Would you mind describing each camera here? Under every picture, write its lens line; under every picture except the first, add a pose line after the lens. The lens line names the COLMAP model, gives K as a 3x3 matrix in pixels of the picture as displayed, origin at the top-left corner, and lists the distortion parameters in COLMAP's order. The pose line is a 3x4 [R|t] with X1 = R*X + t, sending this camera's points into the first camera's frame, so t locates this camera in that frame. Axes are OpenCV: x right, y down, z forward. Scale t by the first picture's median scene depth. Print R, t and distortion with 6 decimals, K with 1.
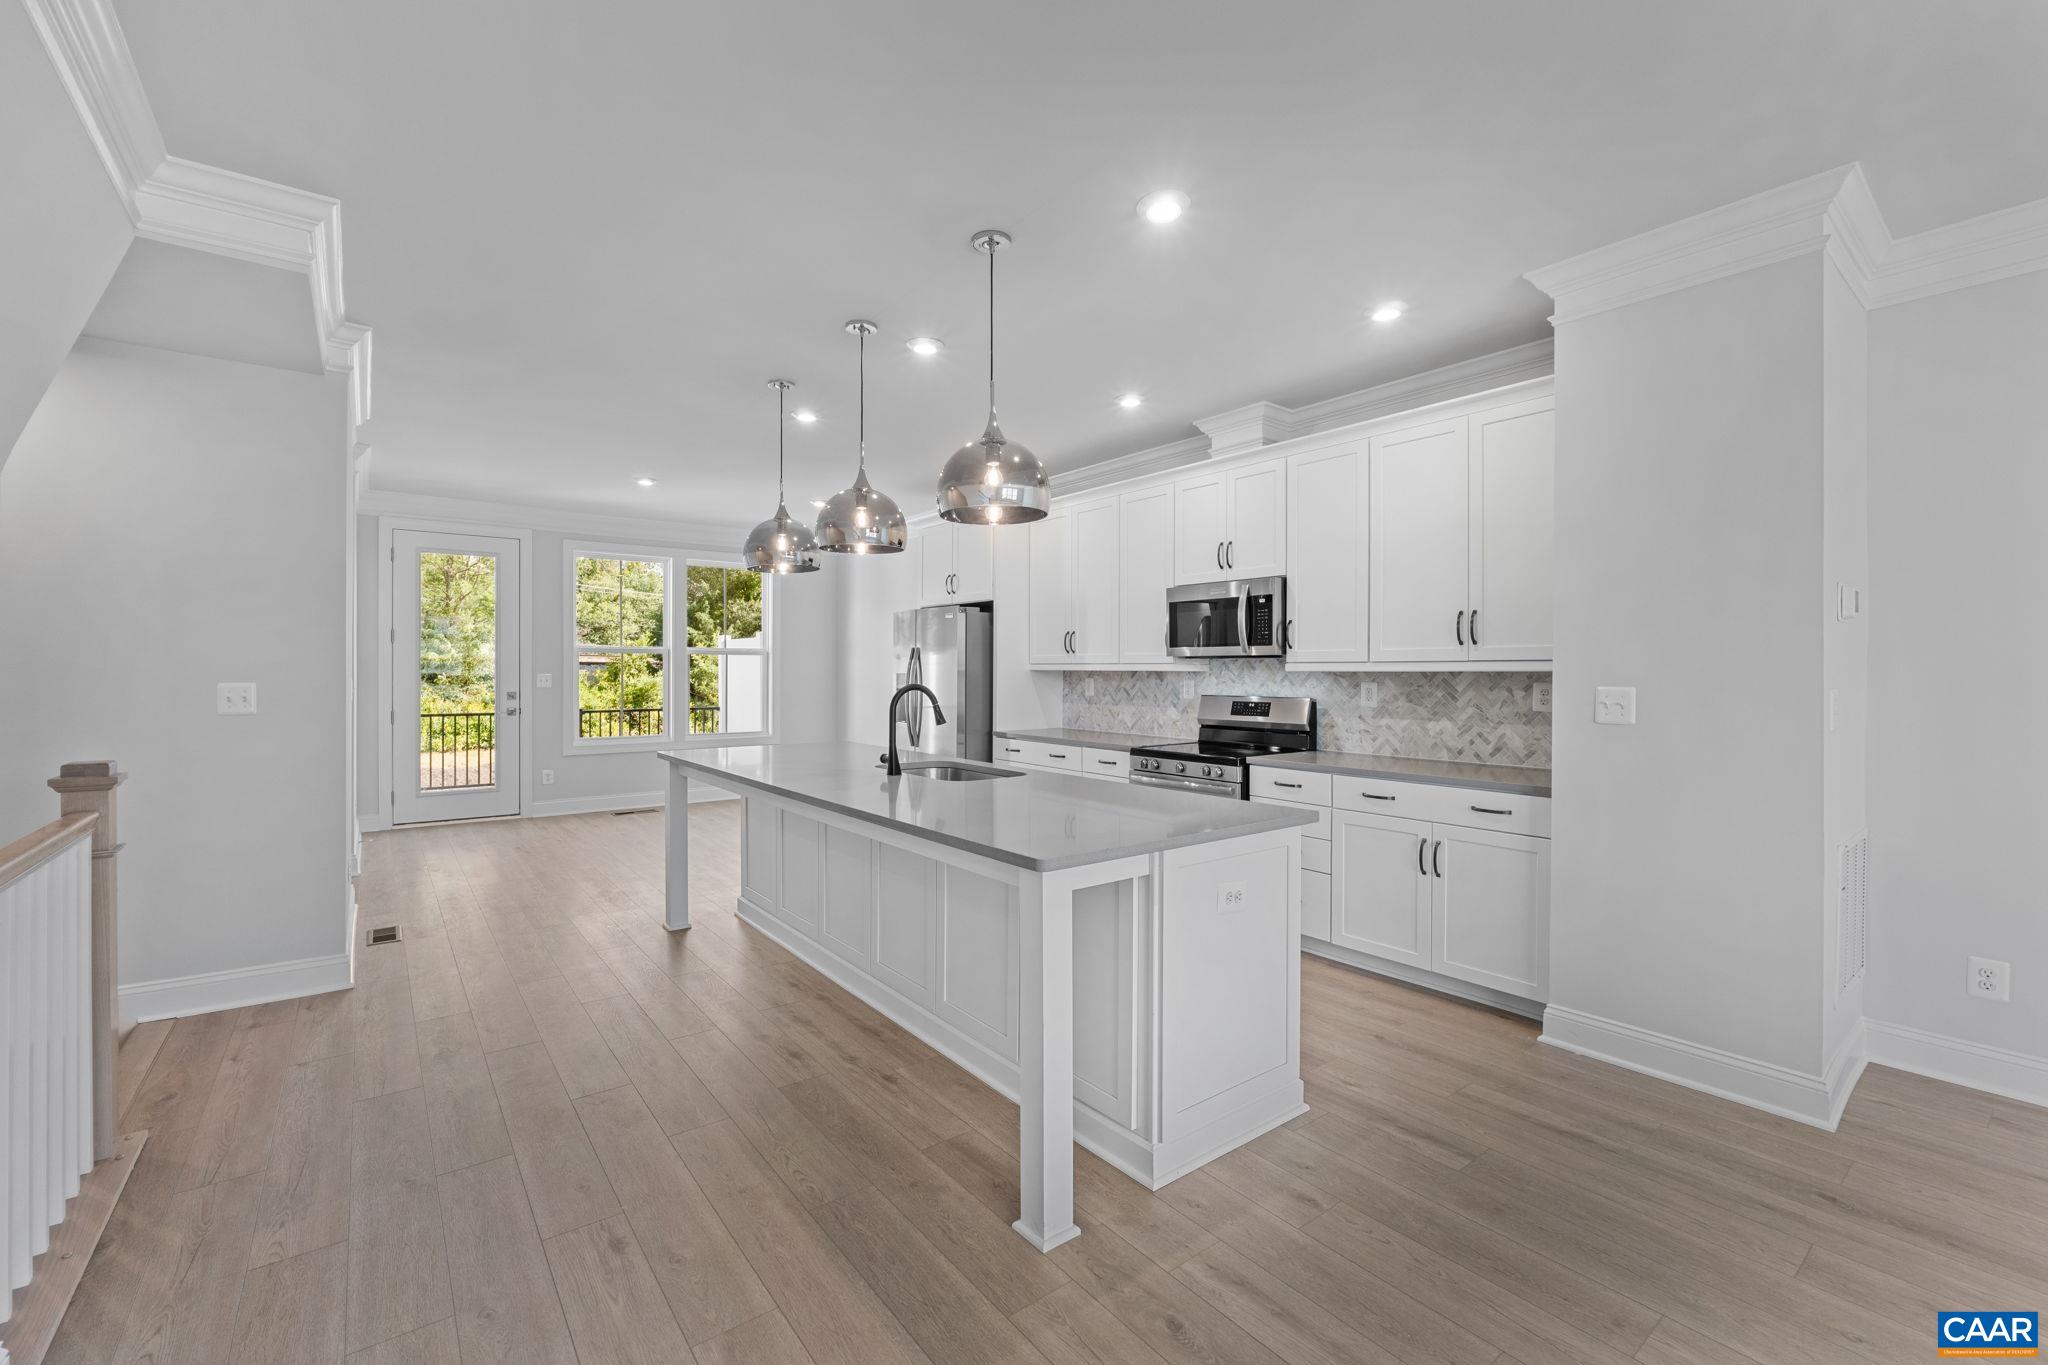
lens RADIAL K [[855.0, 0, 1026.6], [0, 855.0, 671.2], [0, 0, 1]] dist [-0.000446, 0.000053]
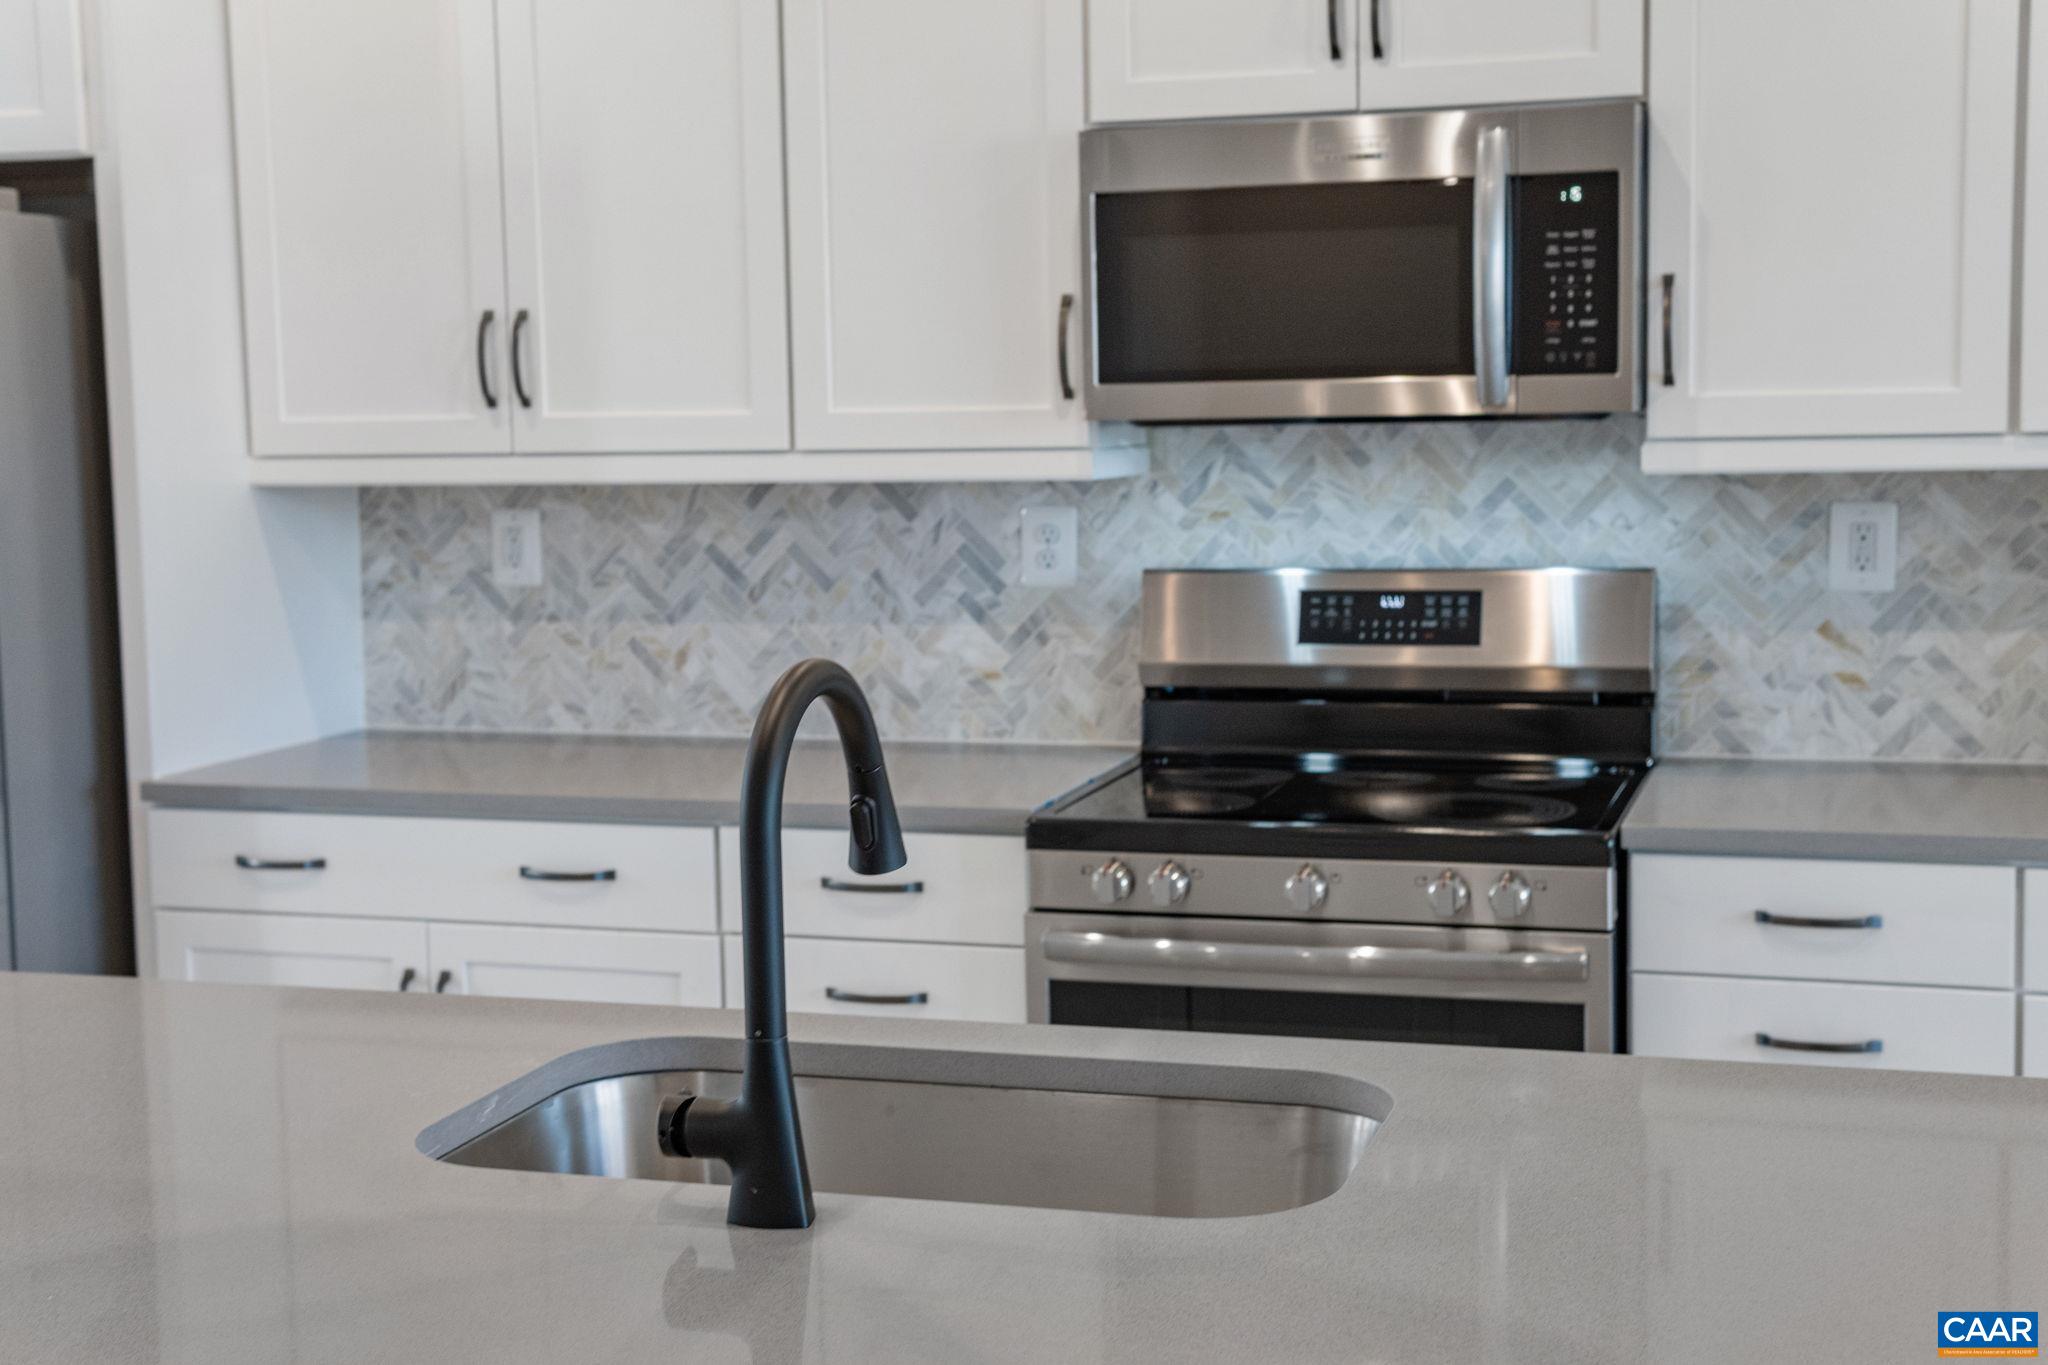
lens RADIAL K [[2706.7, 0, 1024.0], [0, 2706.7, 682.5], [0, 0, 1]] dist [0.026542, 0.039230]
pose [[0.821279, -0.080443, 0.564827, -0.310896], [0.023128, 0.993890, 0.107921, -0.029128], [-0.570058, -0.075570, 0.818122, 0.419270]]
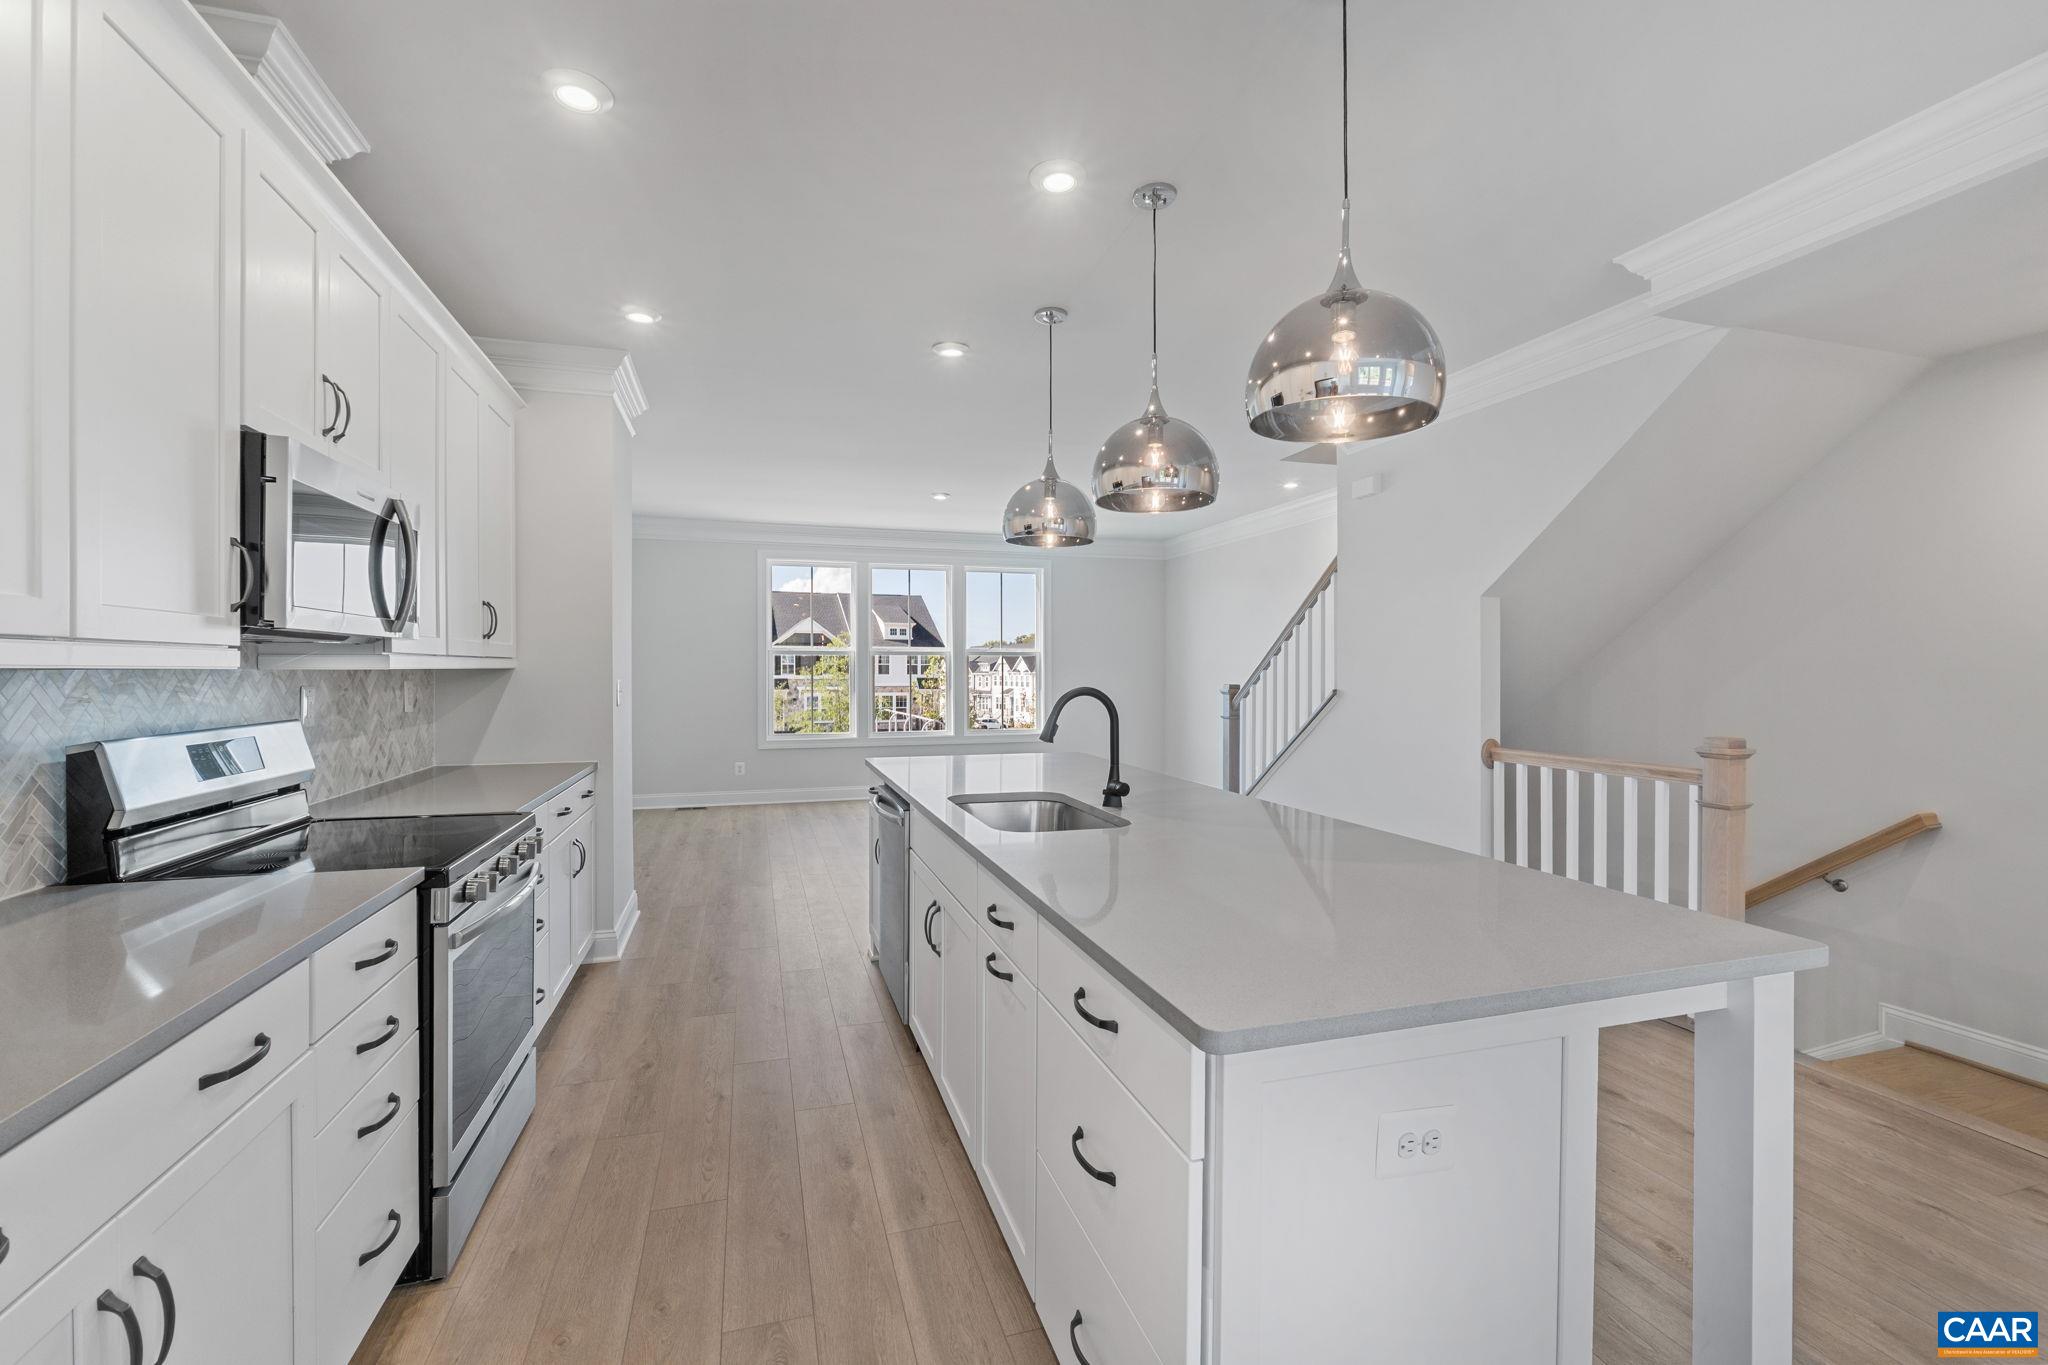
lens RADIAL K [[857.9, 0, 1014.6], [0, 857.9, 672.1], [0, 0, 1]] dist [-0.011612, -0.000085]
pose [[-0.932587, -0.004055, 0.360921, -0.268538], [-0.002340, 0.999984, 0.005191, -0.001414], [-0.360936, 0.003996, -0.932582, 1.333434]]
